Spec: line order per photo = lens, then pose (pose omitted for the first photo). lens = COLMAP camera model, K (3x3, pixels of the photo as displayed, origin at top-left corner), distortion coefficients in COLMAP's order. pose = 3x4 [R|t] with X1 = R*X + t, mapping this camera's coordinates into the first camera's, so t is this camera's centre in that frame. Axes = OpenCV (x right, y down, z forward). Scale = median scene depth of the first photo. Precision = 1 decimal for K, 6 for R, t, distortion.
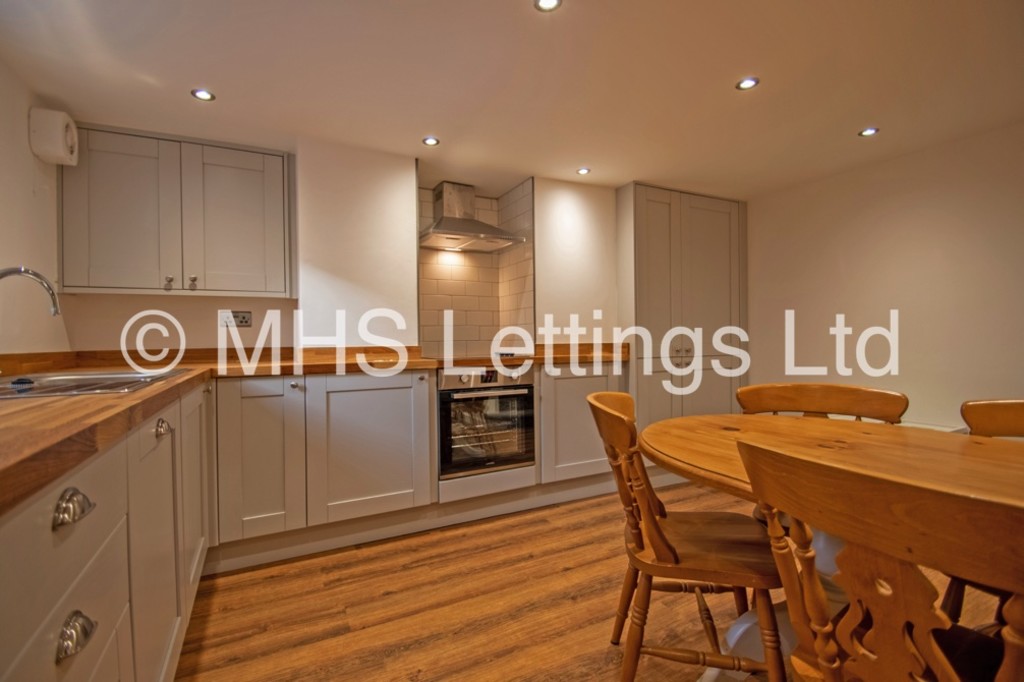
lens RADIAL K [[453.4, 0, 504.2], [0, 453.4, 341.0], [0, 0, 1]] dist [-0.003175, -0.000771]
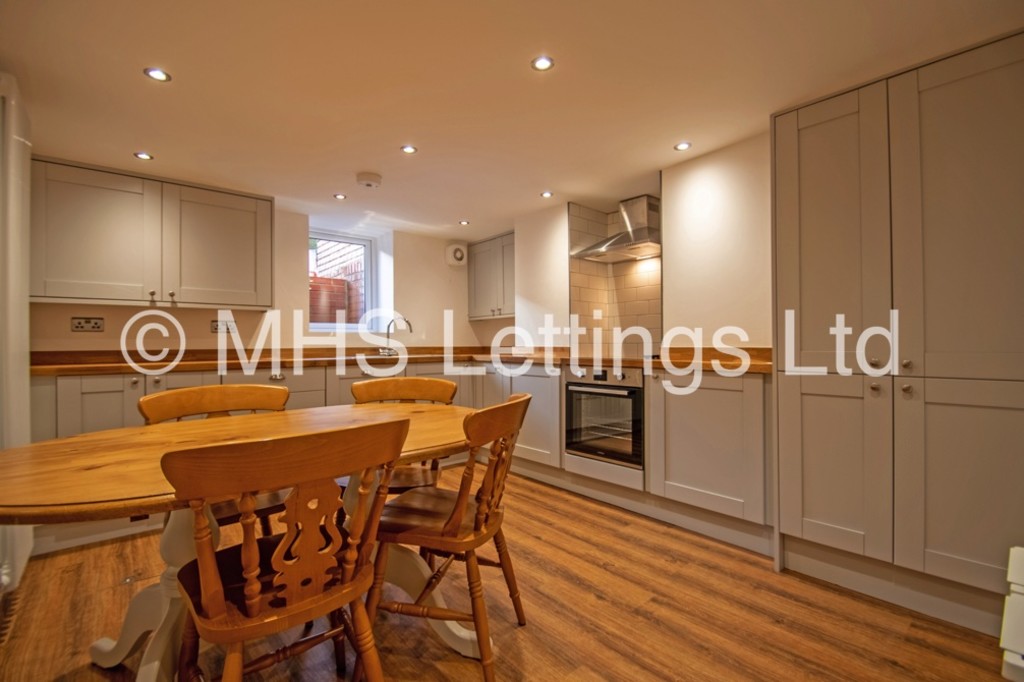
lens RADIAL K [[453.4, 0, 504.2], [0, 453.4, 341.0], [0, 0, 1]] dist [-0.003175, -0.000771]
pose [[0.228850, 0.003600, -0.973455, 1.153979], [0.000140, 0.999993, 0.003731, -0.012538], [0.973462, -0.000990, 0.228848, 0.587380]]
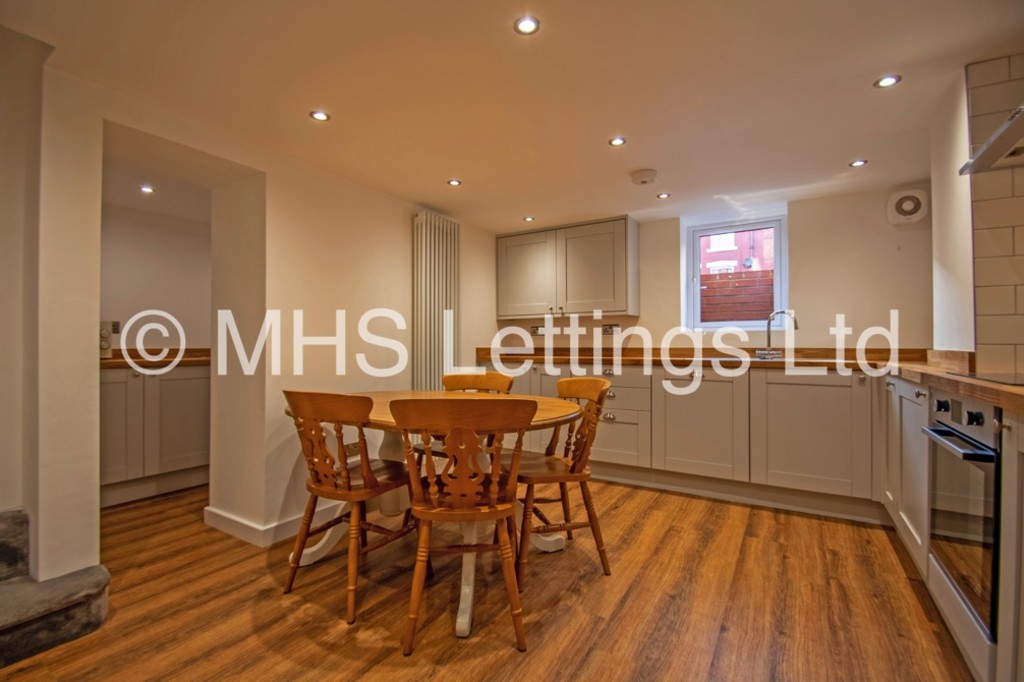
lens RADIAL K [[453.4, 0, 504.2], [0, 453.4, 341.0], [0, 0, 1]] dist [-0.003175, -0.000771]
pose [[-0.862935, 0.007968, -0.505253, 0.802170], [0.009430, 0.999955, -0.000337, -0.011455], [0.505228, -0.005055, -0.862971, 1.367147]]
